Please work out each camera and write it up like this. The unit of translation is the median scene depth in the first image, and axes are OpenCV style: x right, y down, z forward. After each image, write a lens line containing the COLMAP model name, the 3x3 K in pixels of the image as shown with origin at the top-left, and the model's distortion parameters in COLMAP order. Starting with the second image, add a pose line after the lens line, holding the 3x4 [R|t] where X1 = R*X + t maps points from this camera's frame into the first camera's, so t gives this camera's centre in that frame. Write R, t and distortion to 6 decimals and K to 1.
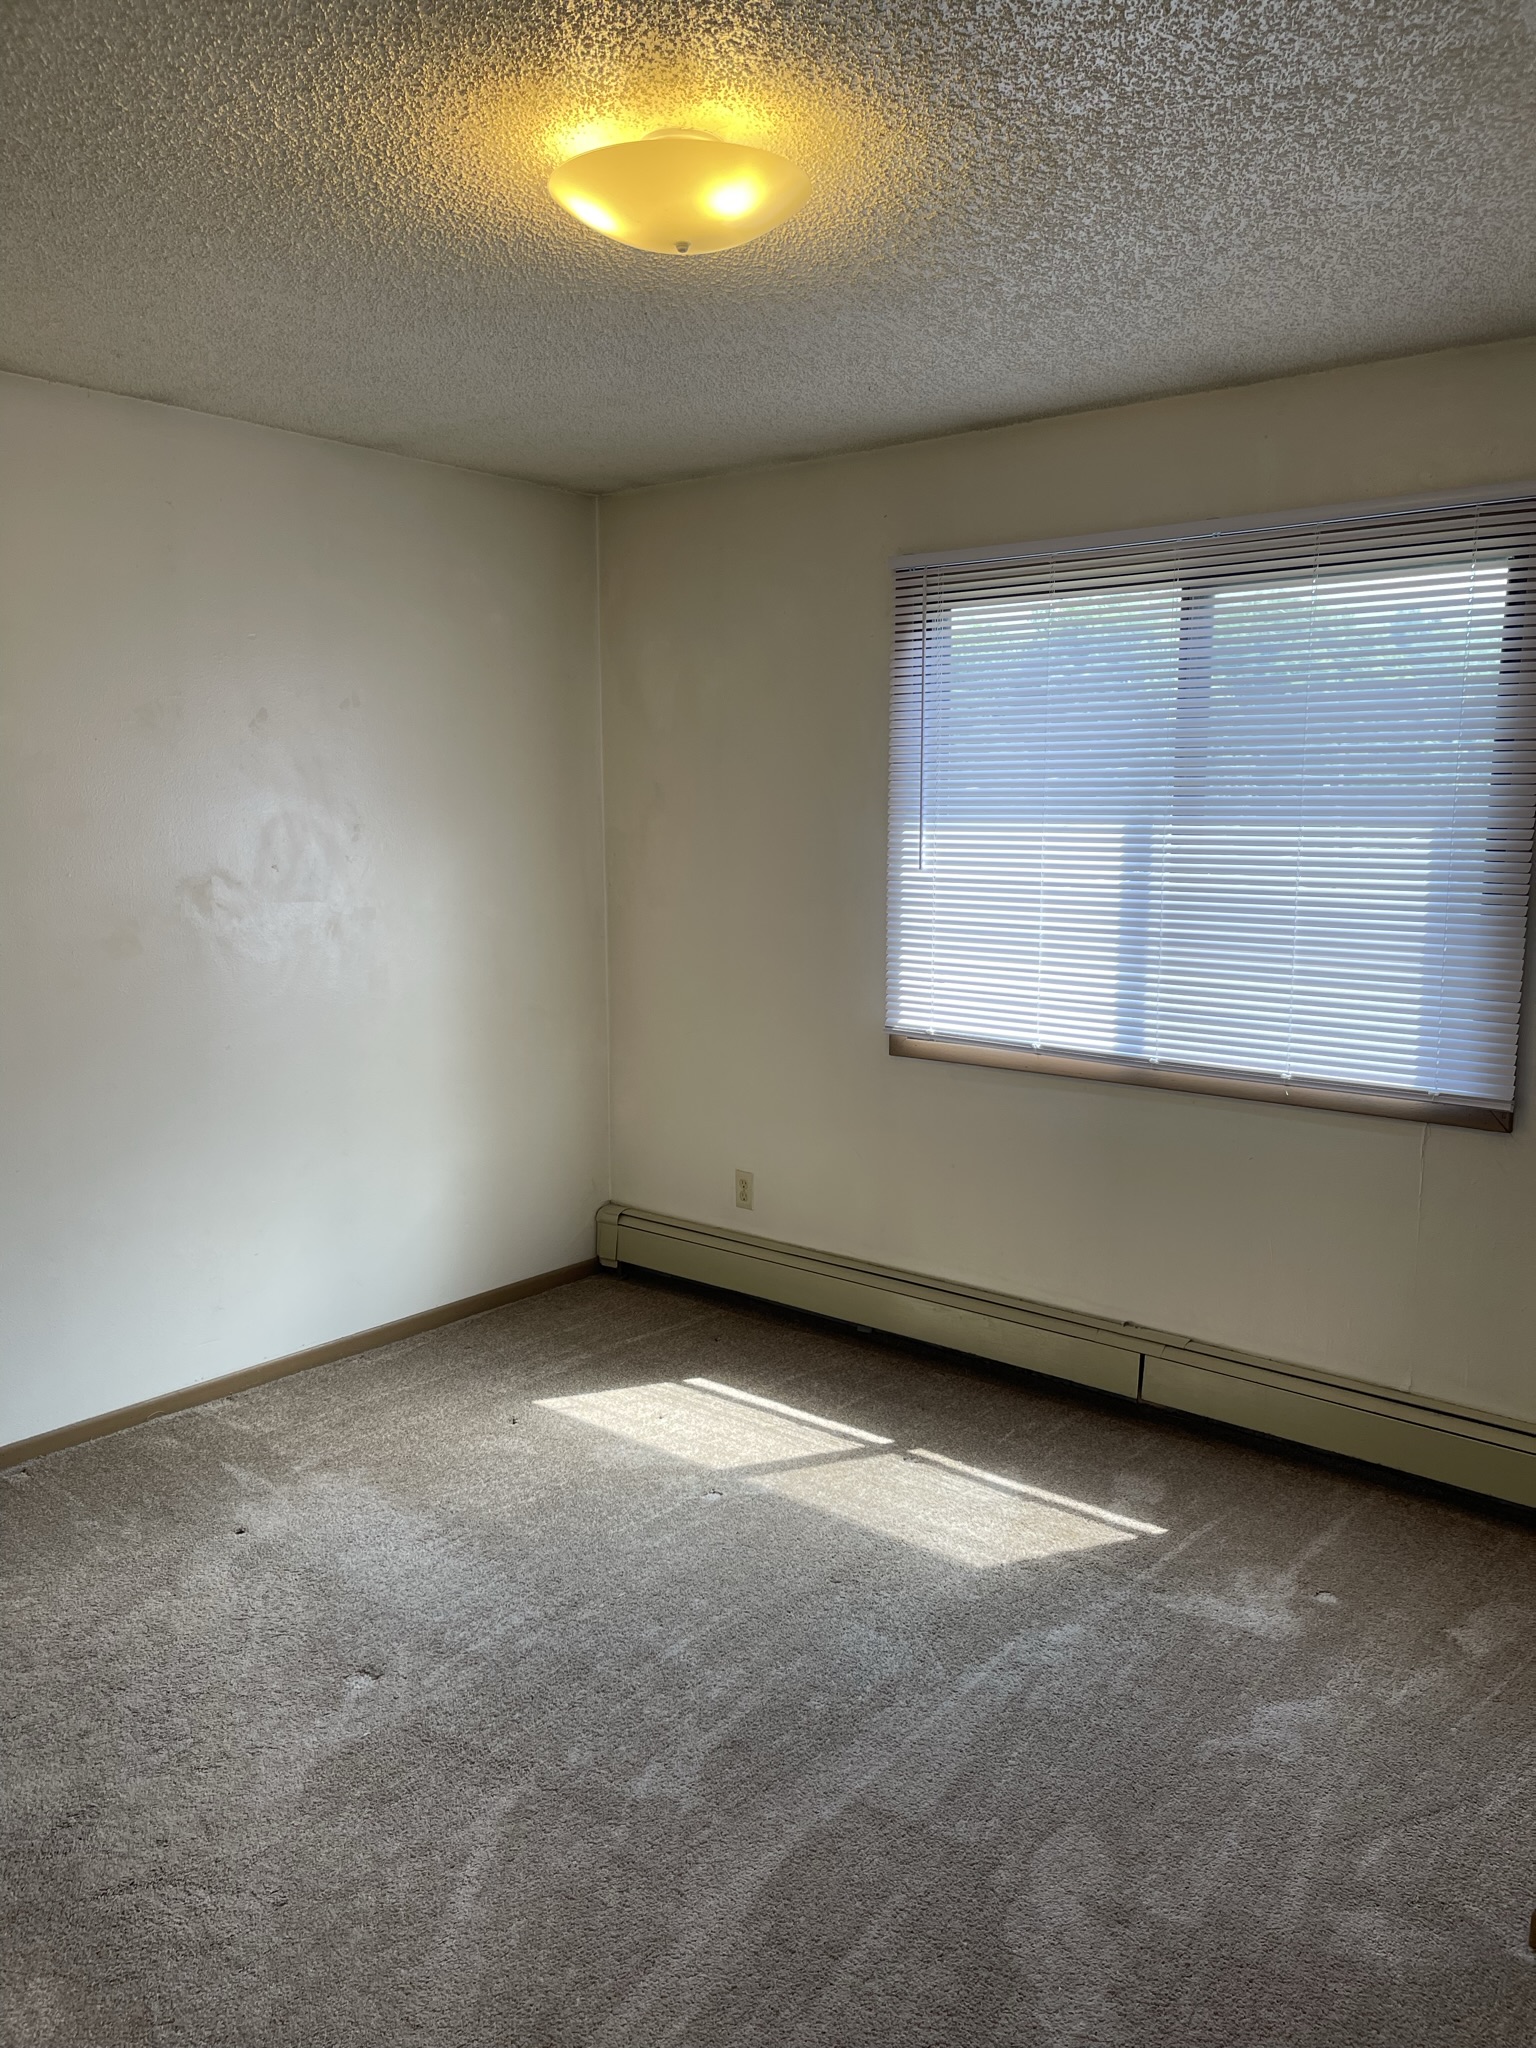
lens RADIAL K [[1538.2, 0, 774.6], [0, 1538.2, 1026.3], [0, 0, 1]] dist [0.062329, -0.092468]
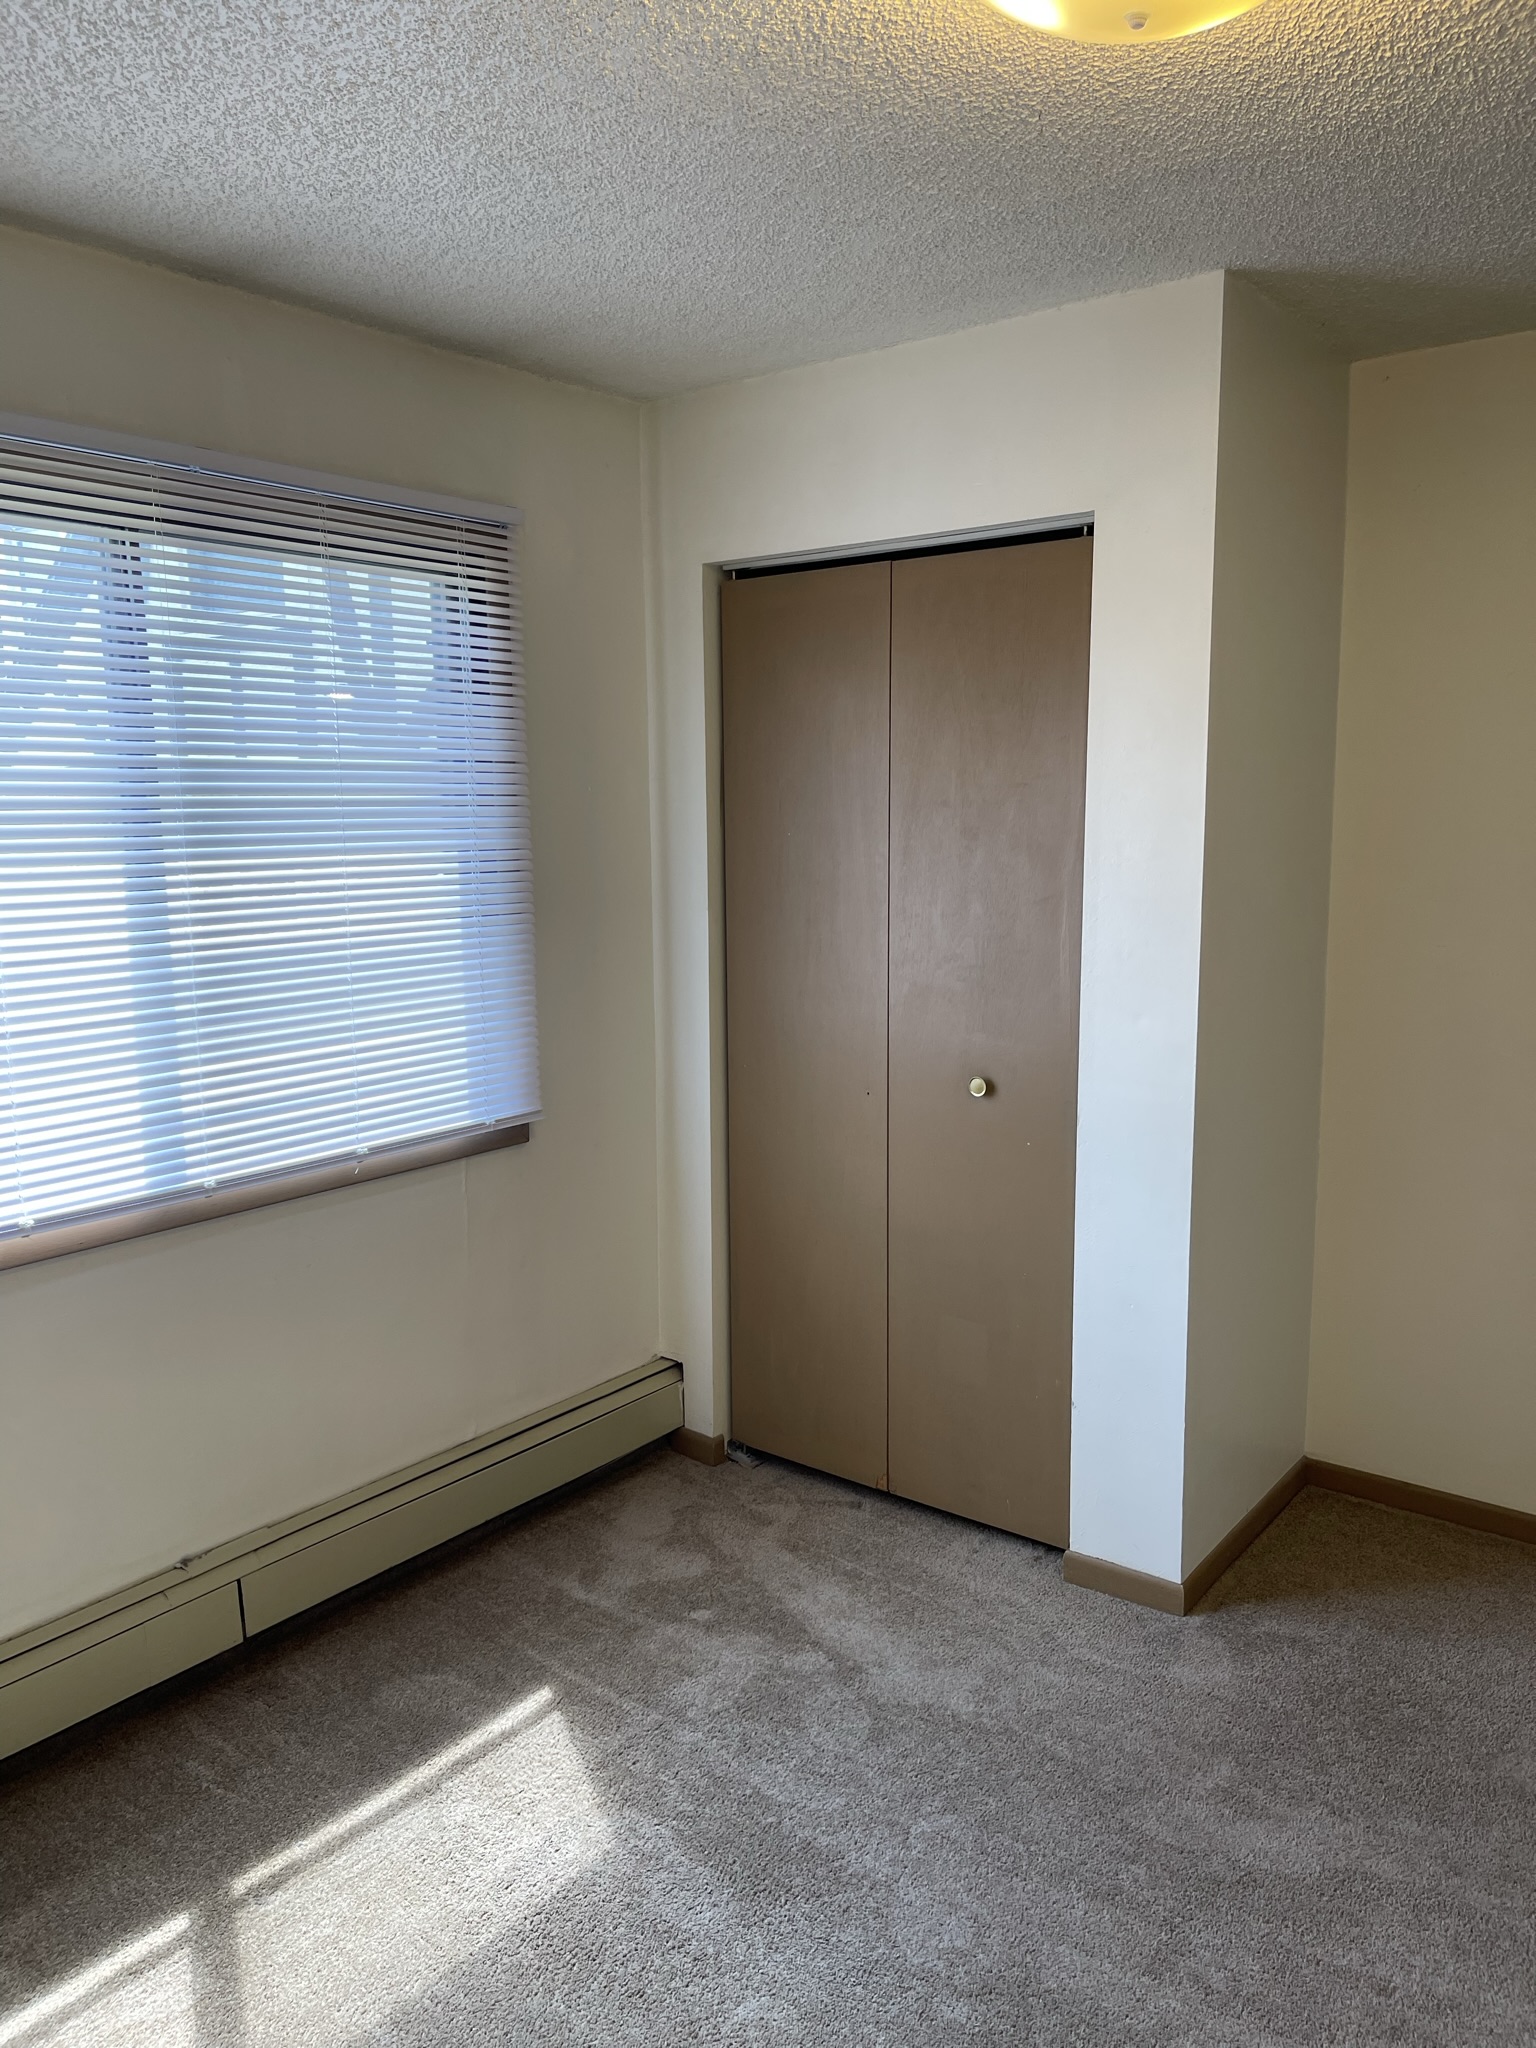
lens RADIAL K [[1538.2, 0, 774.5], [0, 1538.2, 1022.5], [0, 0, 1]] dist [0.062329, -0.092468]
pose [[-0.044238, -0.141772, 0.988910, -0.482445], [0.149963, 0.977721, 0.146876, -0.121092], [-0.987701, 0.154797, -0.021992, 0.753996]]
